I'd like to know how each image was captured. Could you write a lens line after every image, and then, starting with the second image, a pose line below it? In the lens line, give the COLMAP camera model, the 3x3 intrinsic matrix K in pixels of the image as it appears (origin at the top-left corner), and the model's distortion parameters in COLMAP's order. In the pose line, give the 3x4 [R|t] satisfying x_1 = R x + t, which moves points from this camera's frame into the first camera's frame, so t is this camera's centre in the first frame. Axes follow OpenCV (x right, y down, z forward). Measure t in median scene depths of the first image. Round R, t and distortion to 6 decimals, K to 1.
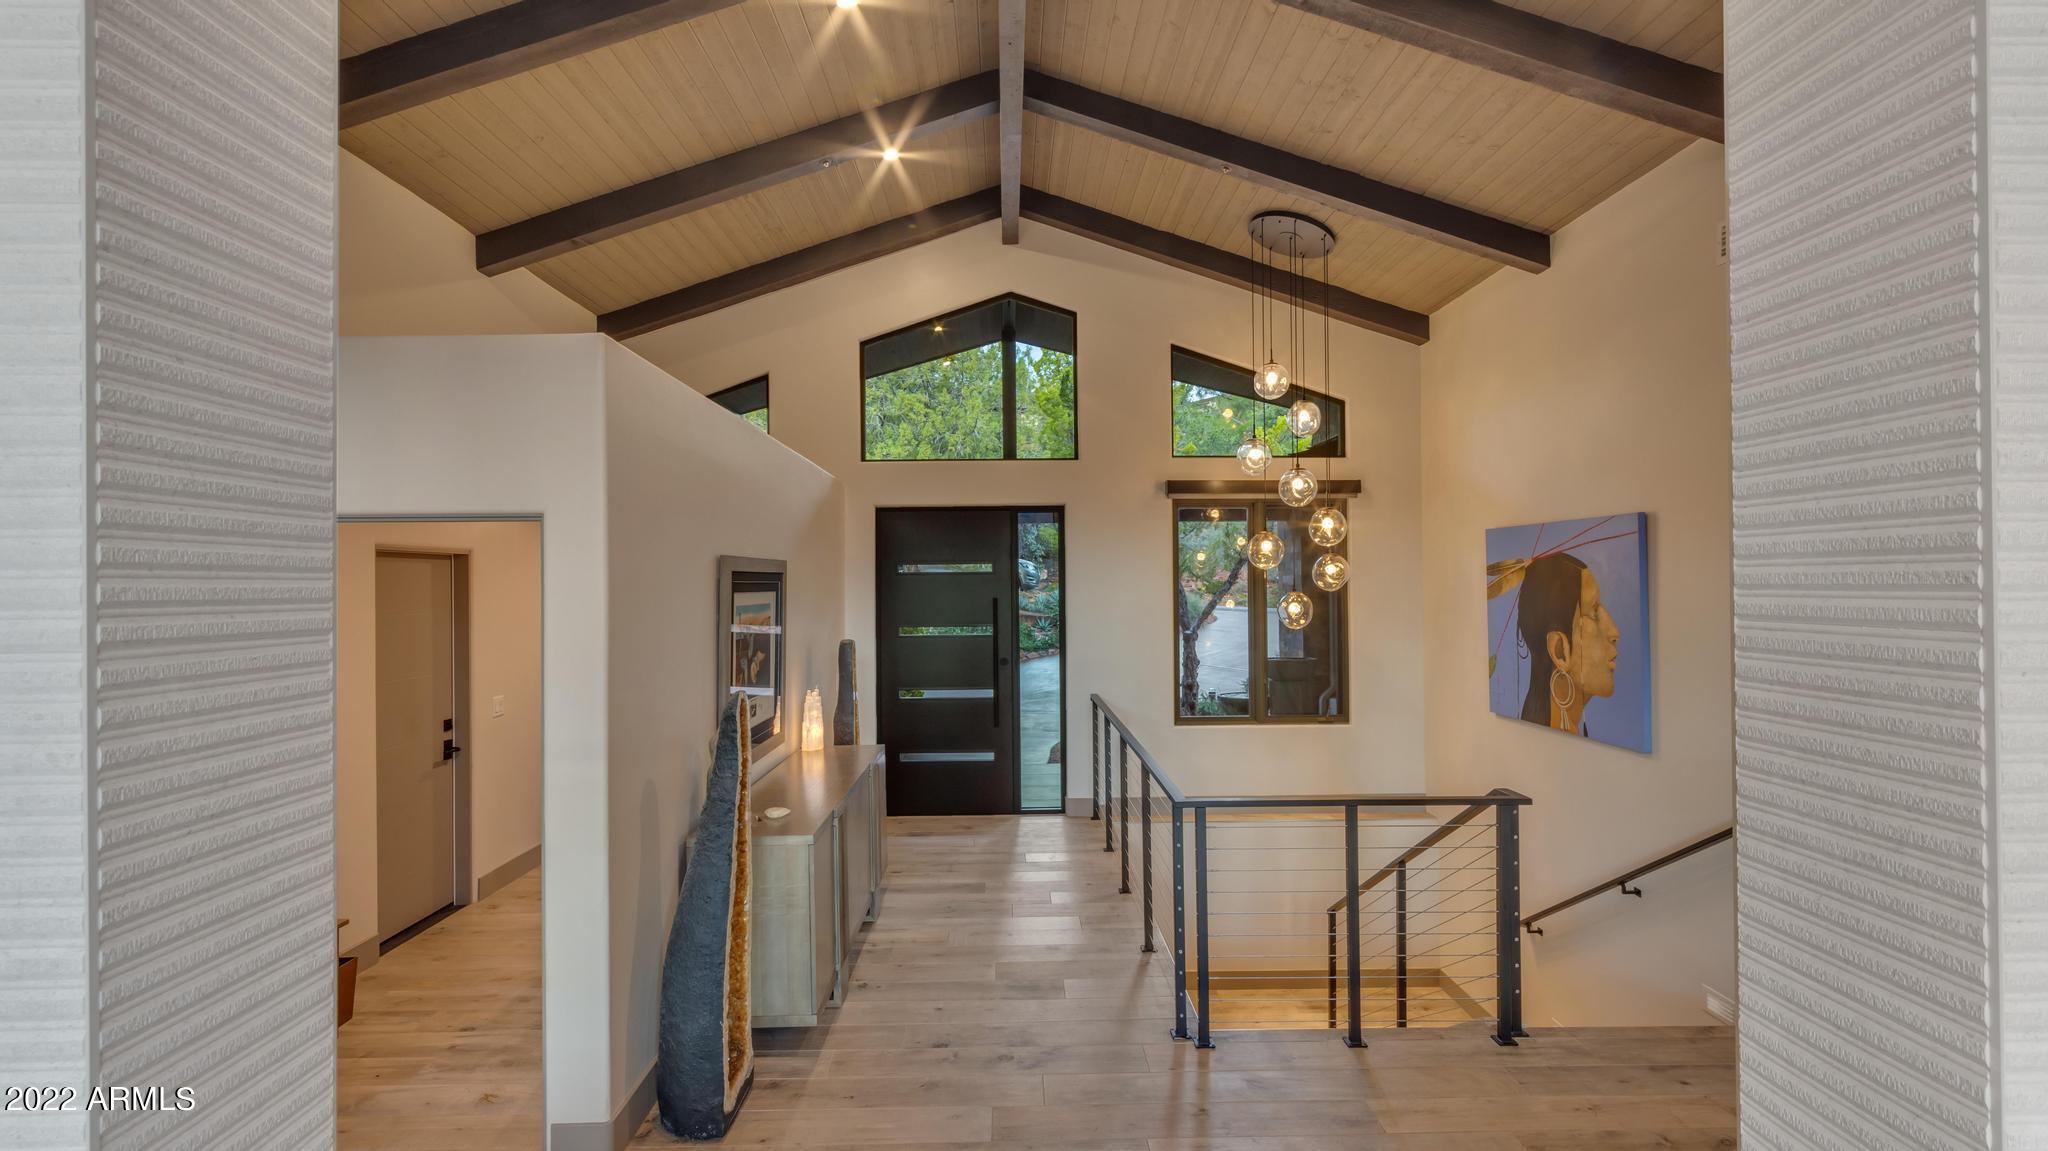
lens RADIAL K [[945.7, 0, 1022.4], [0, 945.7, 565.7], [0, 0, 1]] dist [0.003634, 0.000584]
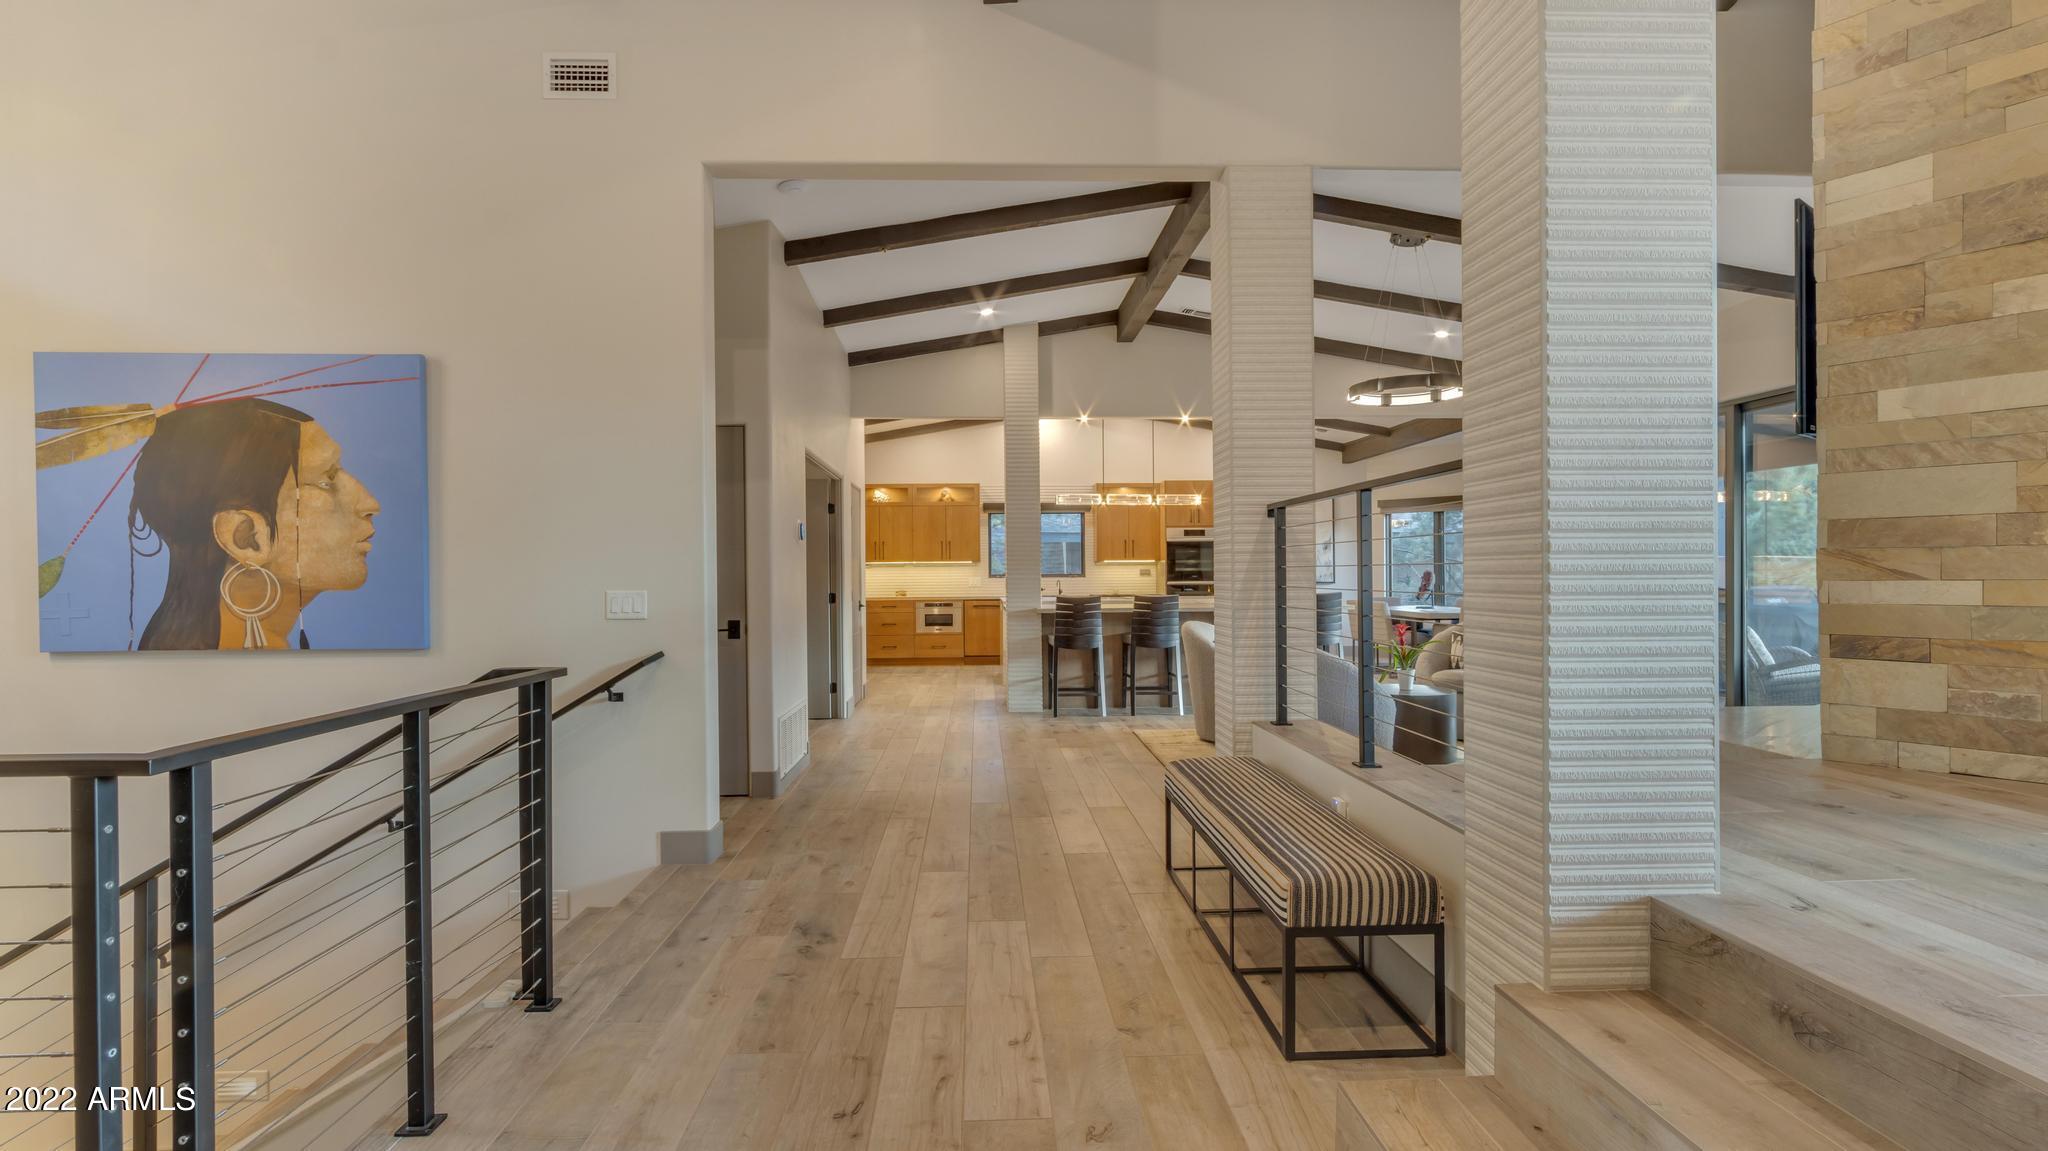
lens RADIAL K [[945.7, 0, 1035.4], [0, 945.7, 568.3], [0, 0, 1]] dist [0.003634, 0.000584]
pose [[-0.027311, 0.006250, 0.999607, -0.153833], [-0.008717, 0.999941, -0.006490, 0.112898], [-0.999589, -0.008890, -0.027255, 0.433867]]
